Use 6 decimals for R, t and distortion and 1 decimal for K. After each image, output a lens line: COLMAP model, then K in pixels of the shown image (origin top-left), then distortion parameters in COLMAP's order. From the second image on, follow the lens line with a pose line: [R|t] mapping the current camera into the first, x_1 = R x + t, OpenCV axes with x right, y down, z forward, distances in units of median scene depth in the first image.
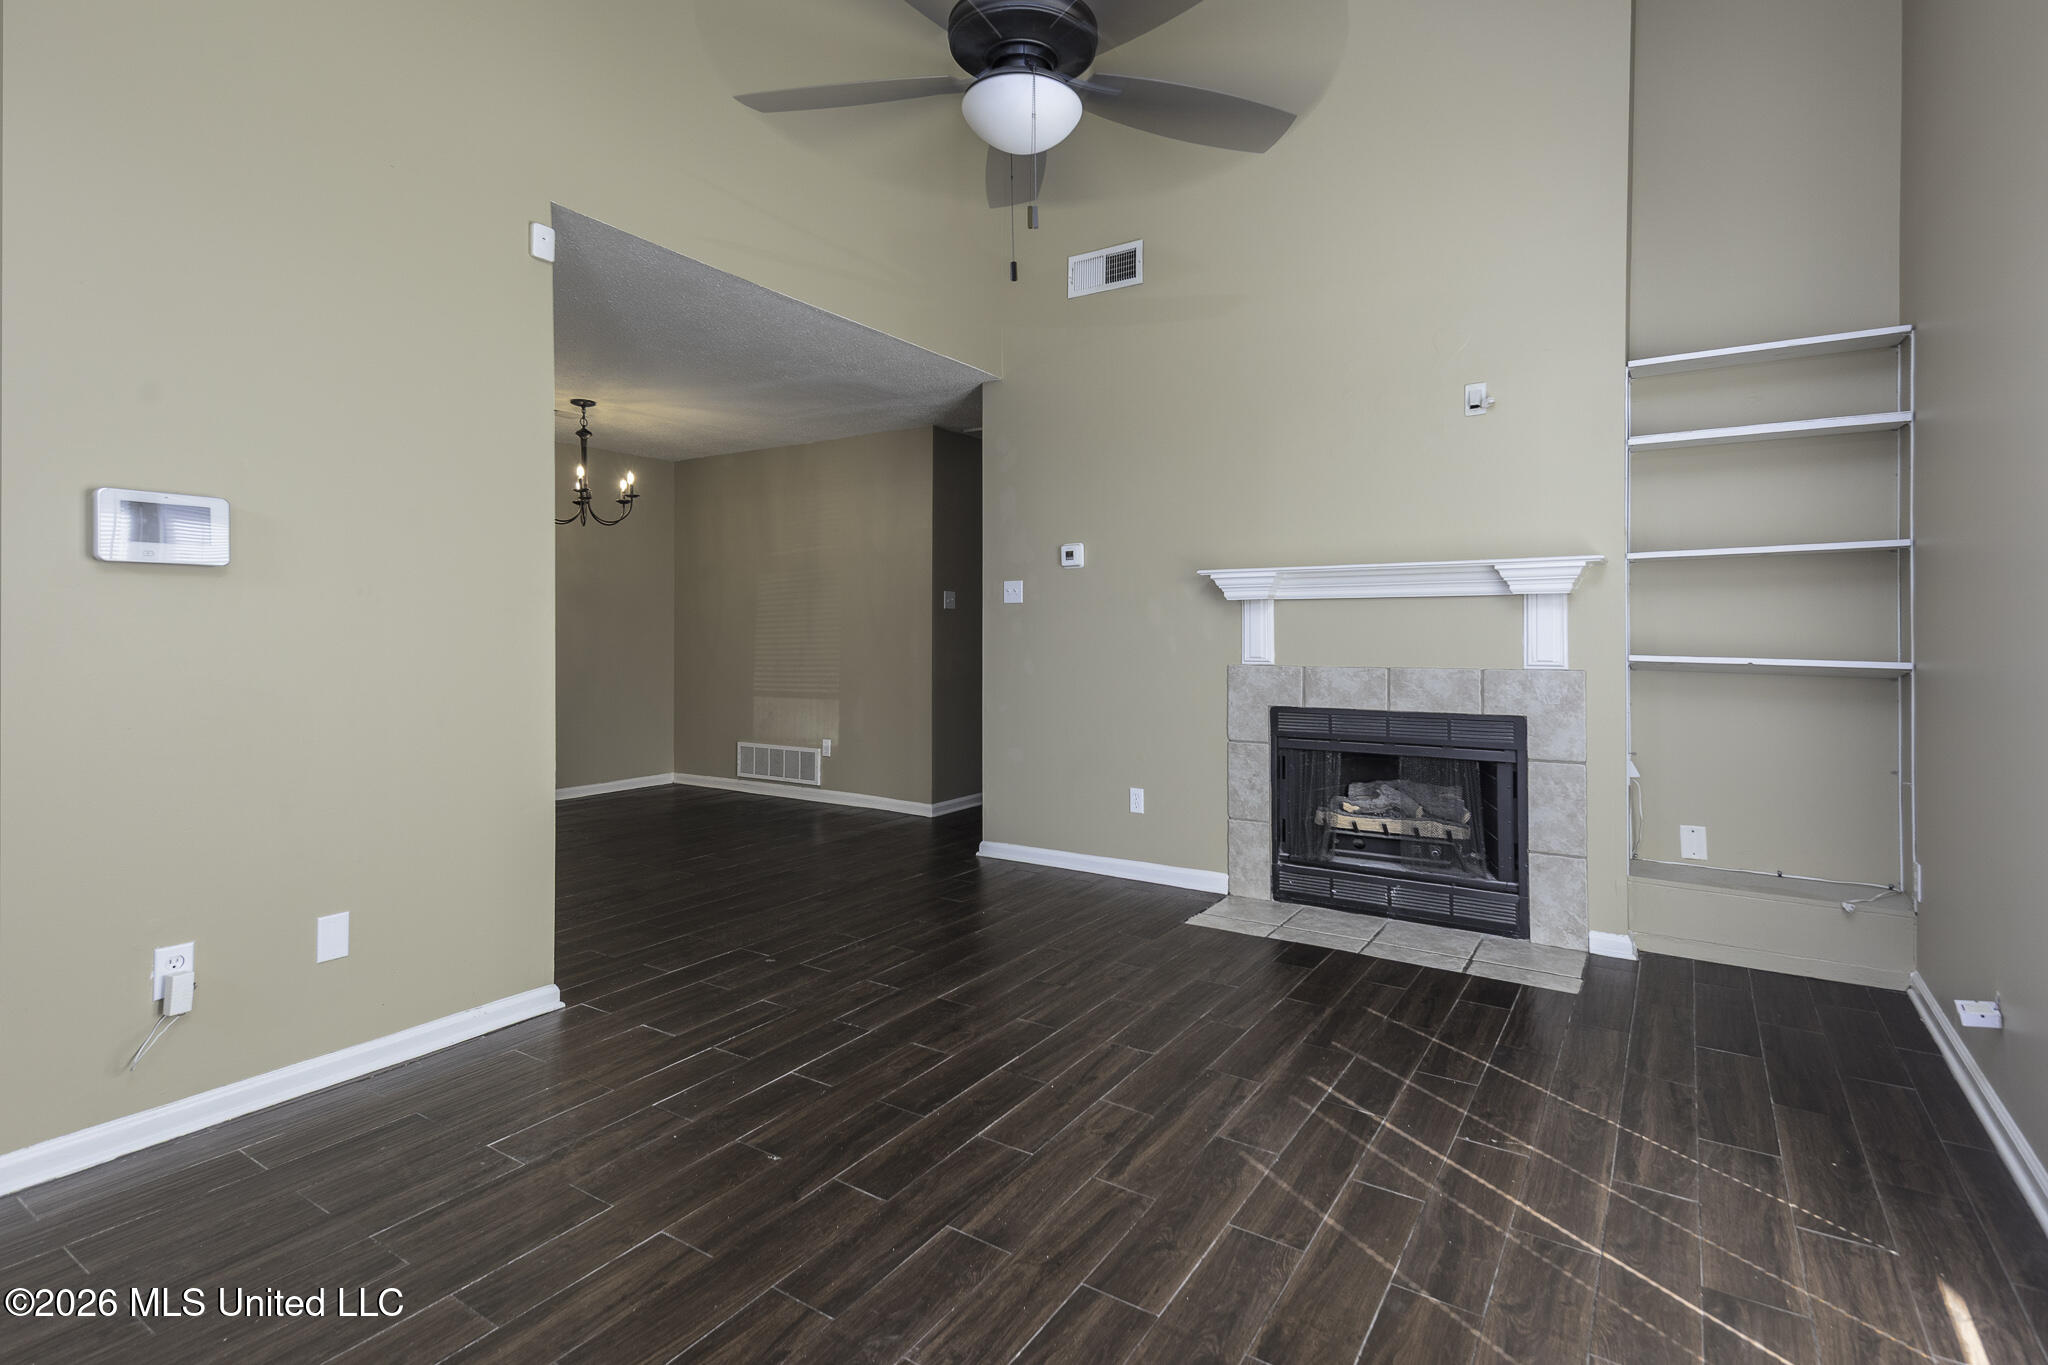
lens RADIAL K [[960.3, 0, 1016.4], [0, 960.3, 612.3], [0, 0, 1]] dist [0.050534, -0.017305]
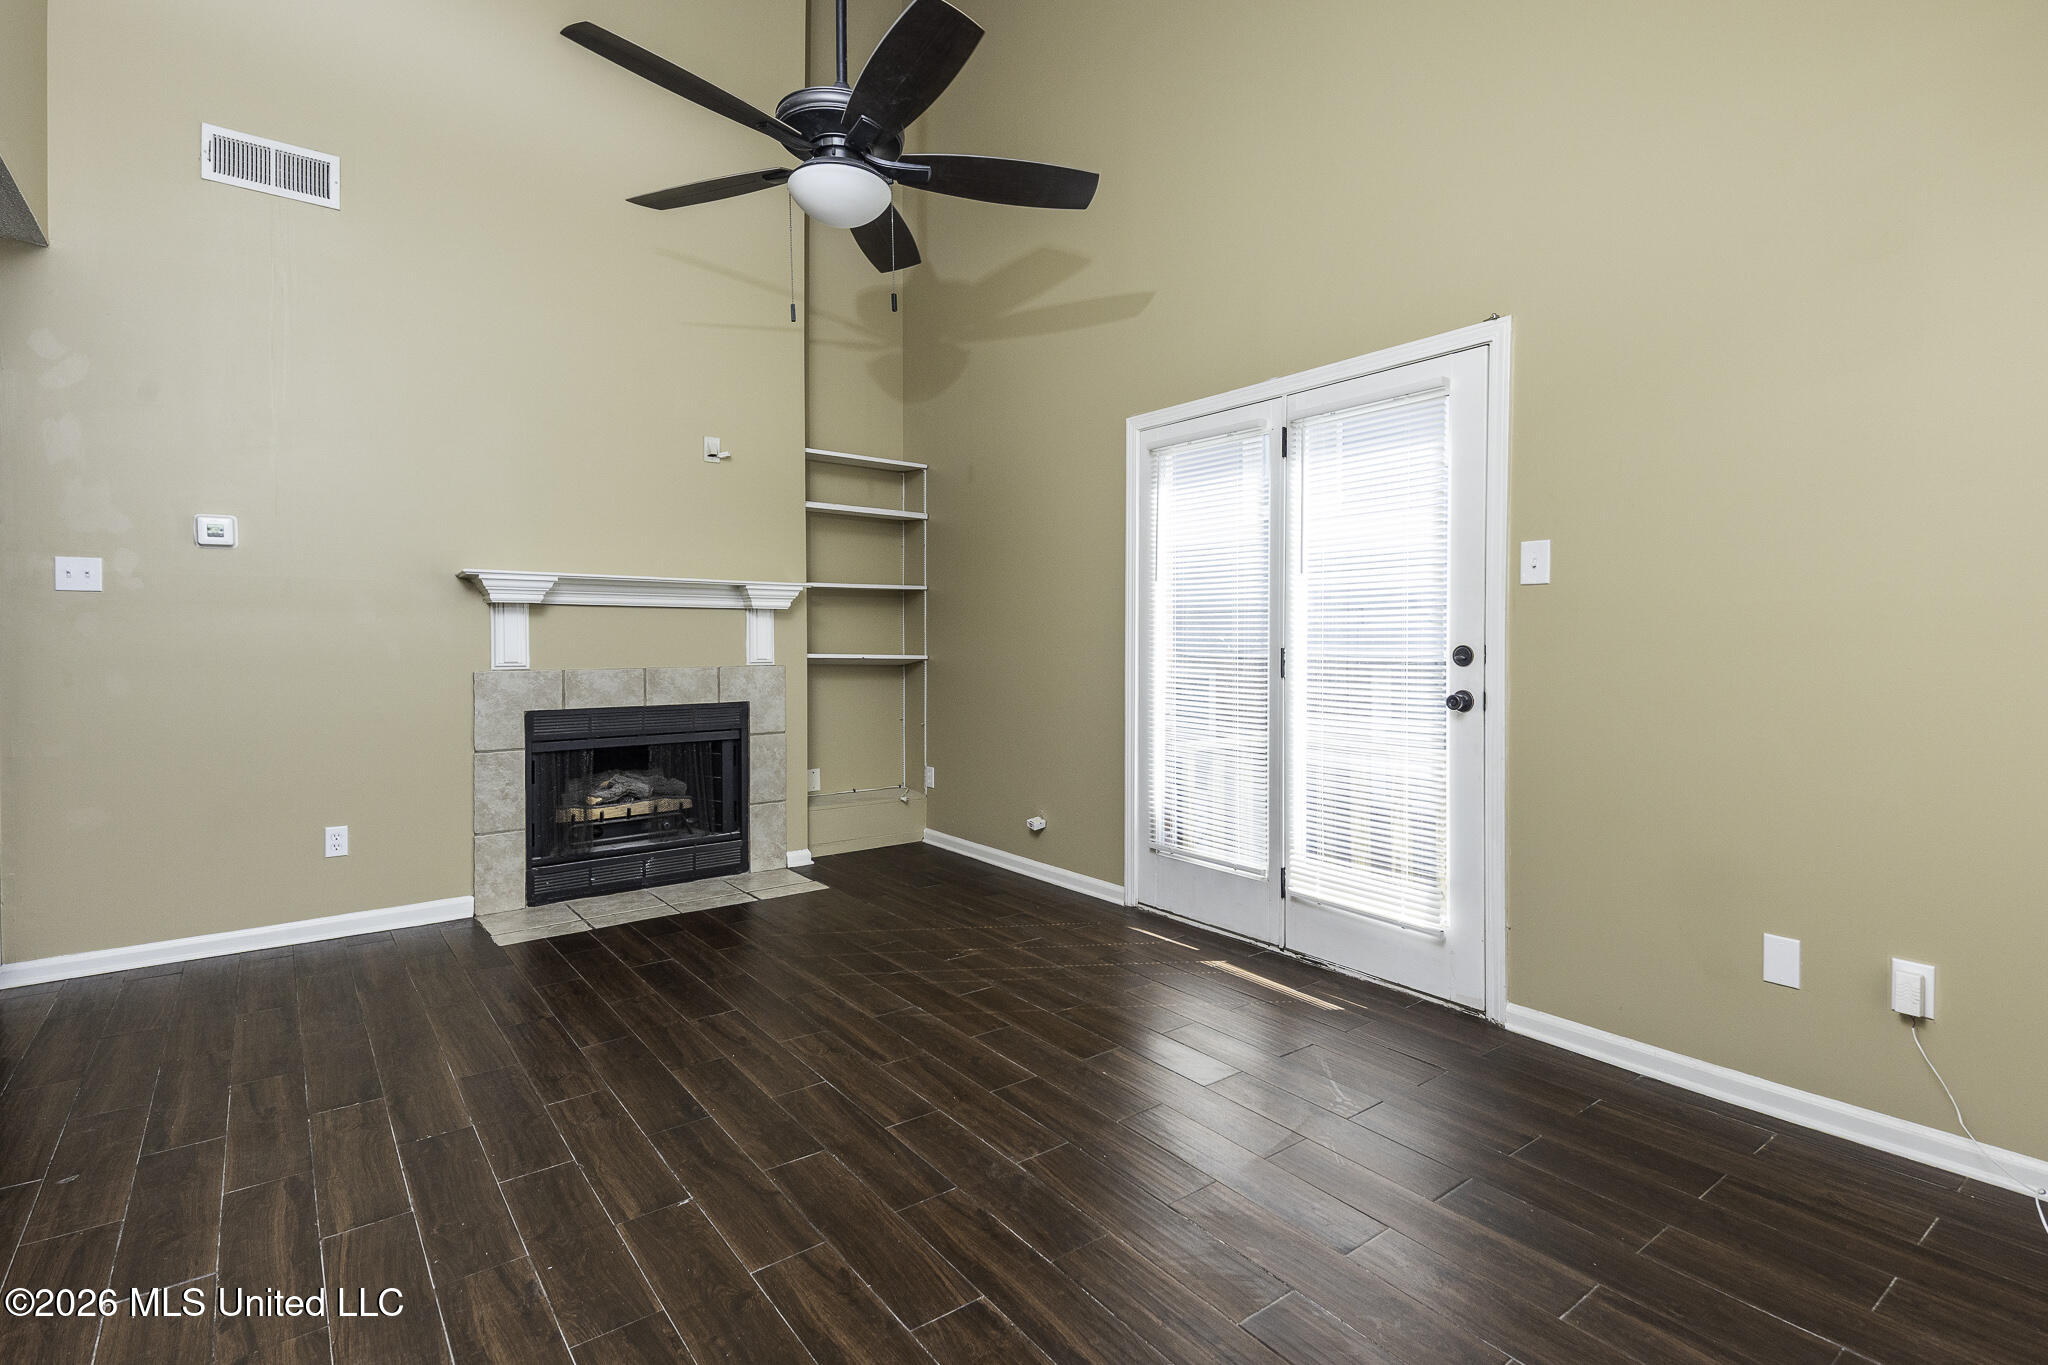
lens RADIAL K [[980.3, 0, 995.3], [0, 980.3, 613.0], [0, 0, 1]] dist [0.050342, -0.022120]
pose [[0.343916, 0.028143, 0.938578, -0.603566], [-0.024542, 0.999479, -0.020976, 0.007138], [-0.938680, -0.015821, 0.344428, 0.232725]]
